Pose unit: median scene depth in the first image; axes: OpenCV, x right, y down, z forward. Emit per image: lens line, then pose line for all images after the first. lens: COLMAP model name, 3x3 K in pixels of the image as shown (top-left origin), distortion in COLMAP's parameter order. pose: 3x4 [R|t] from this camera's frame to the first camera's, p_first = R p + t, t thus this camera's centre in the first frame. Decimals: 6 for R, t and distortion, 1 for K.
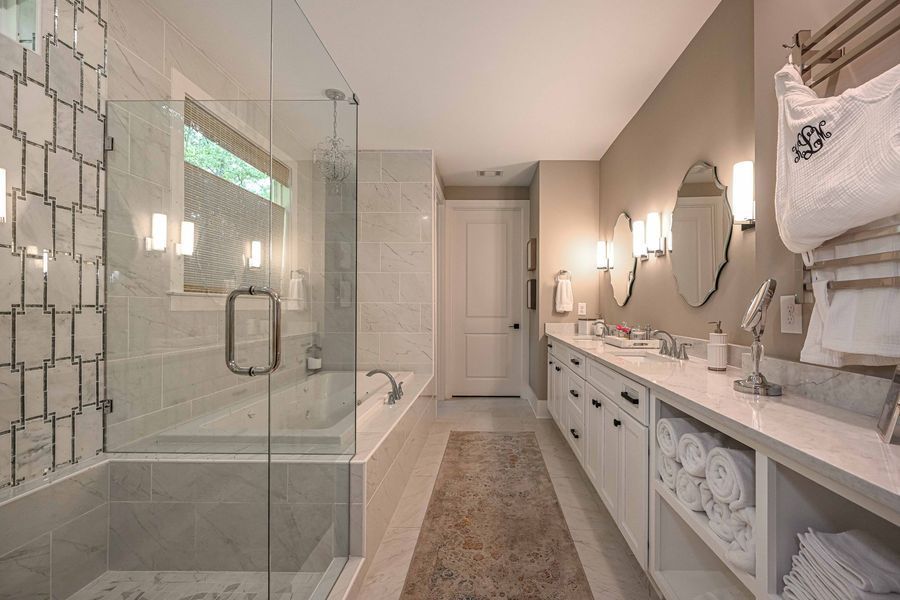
lens RADIAL K [[371.8, 0, 483.5], [0, 371.8, 305.6], [0, 0, 1]] dist [0.001551, 0.000289]
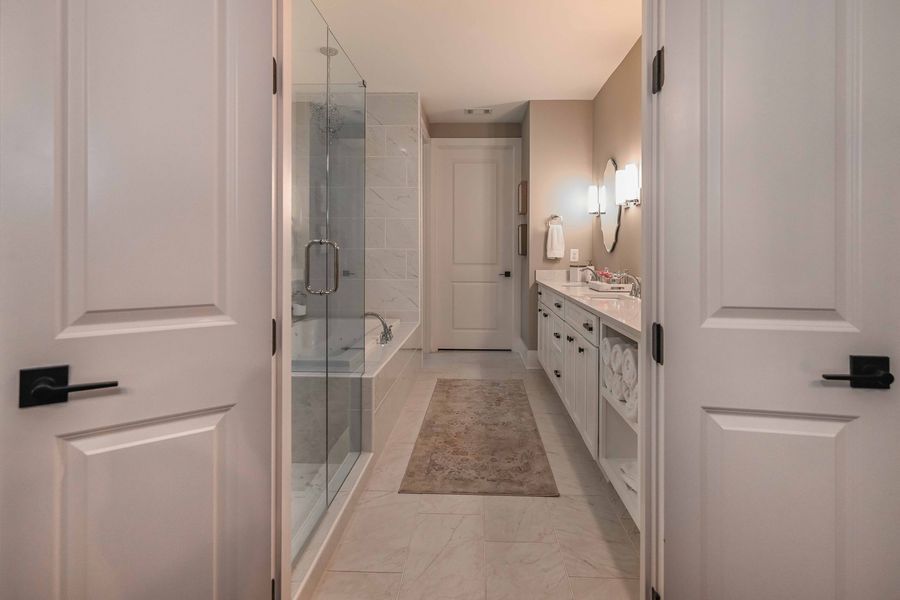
lens RADIAL K [[485.1, 0, 462.6], [0, 485.1, 255.6], [0, 0, 1]] dist [-0.000563, -0.000021]
pose [[0.999700, 0.000182, -0.024505, 0.011911], [-0.000012, 0.999976, 0.006919, 0.001522], [0.024505, -0.006917, 0.999676, -0.366244]]
